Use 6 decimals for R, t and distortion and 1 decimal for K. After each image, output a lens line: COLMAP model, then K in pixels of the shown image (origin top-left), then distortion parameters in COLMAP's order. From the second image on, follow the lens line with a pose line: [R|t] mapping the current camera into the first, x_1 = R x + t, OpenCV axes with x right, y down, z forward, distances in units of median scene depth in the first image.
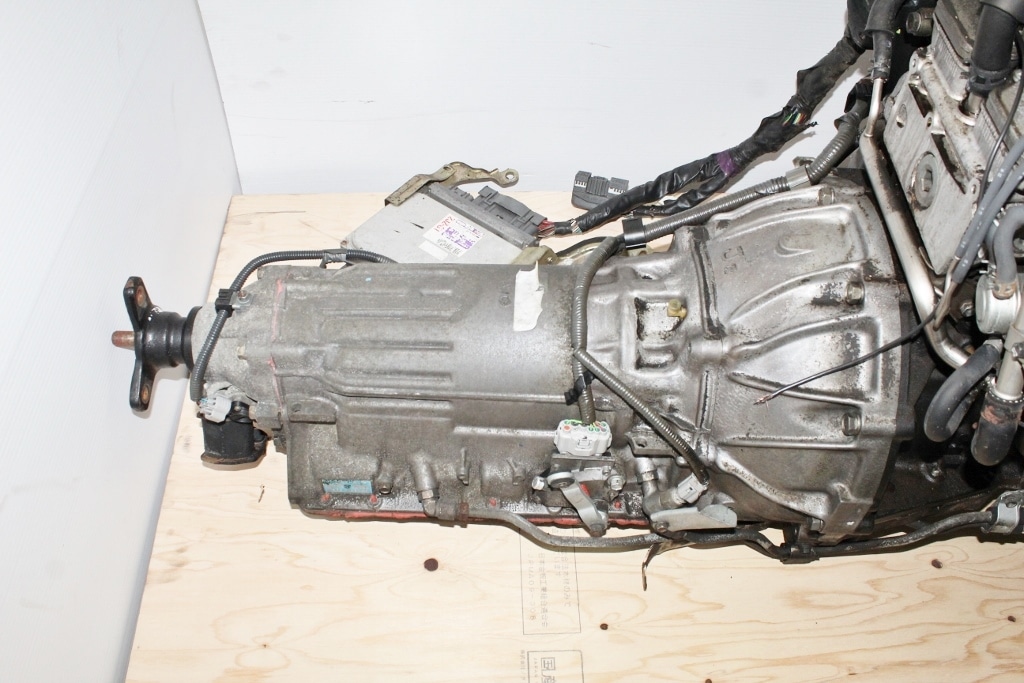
lens RADIAL K [[914.5, 0, 519.5], [0, 914.5, 334.8], [0, 0, 1]] dist [-0.137356, 0.103062]
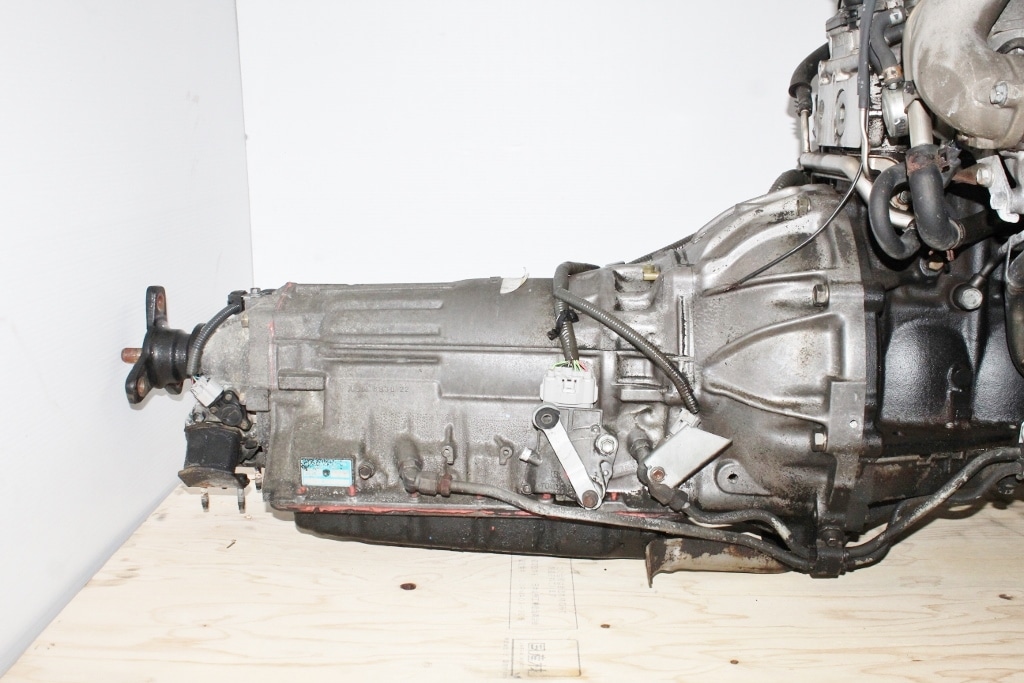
lens RADIAL K [[1027.5, 0, 520.4], [0, 1027.5, 333.4], [0, 0, 1]] dist [-0.084380, 0.000000]
pose [[0.998644, -0.023243, -0.046580, 0.070110], [-0.011450, 0.774799, -0.632104, 0.769263], [0.050782, 0.631781, 0.773482, 0.095079]]
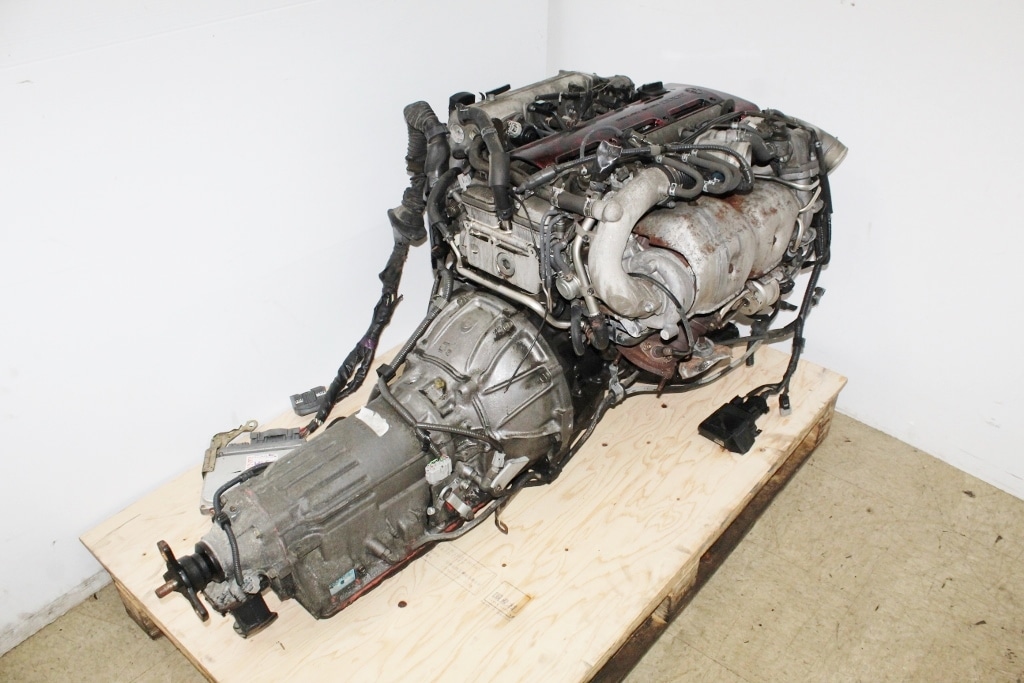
lens RADIAL K [[844.7, 0, 521.4], [0, 844.7, 336.5], [0, 0, 1]] dist [-0.161435, 0.130220]
pose [[0.678845, -0.444315, 0.584597, -0.669212], [0.592598, 0.801628, -0.078870, 0.128205], [-0.433586, 0.399972, 0.807481, -0.511703]]
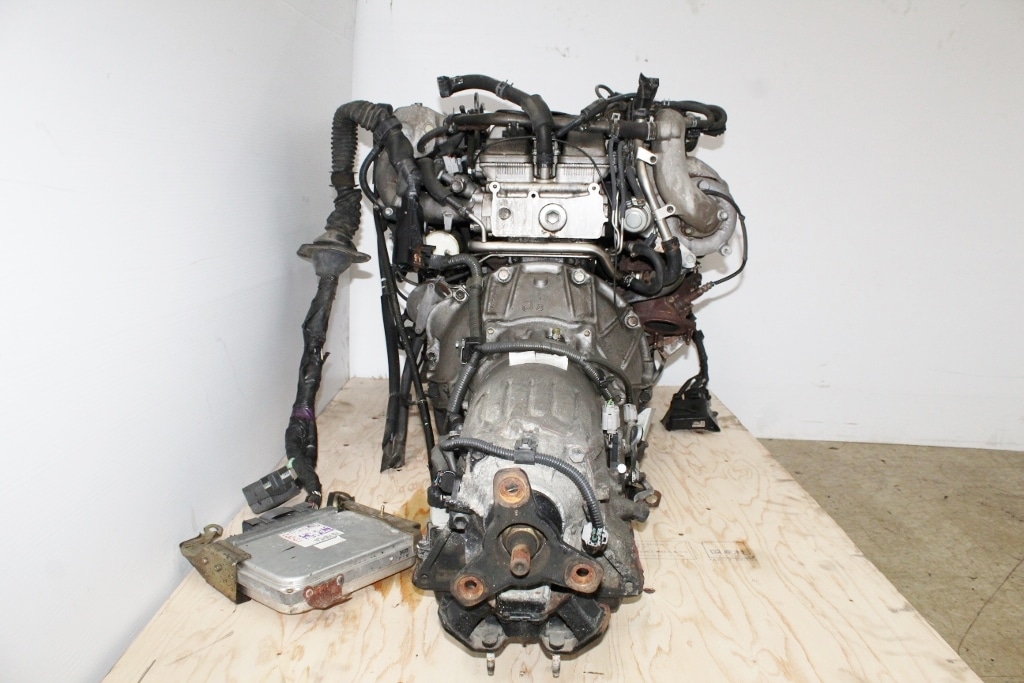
lens RADIAL K [[844.7, 0, 509.7], [0, 844.7, 341.9], [0, 0, 1]] dist [-0.161435, 0.130220]
pose [[0.051190, -0.226777, 0.972601, -1.201514], [0.762902, 0.637353, 0.108455, -0.229065], [-0.644485, 0.736447, 0.205635, 0.736537]]
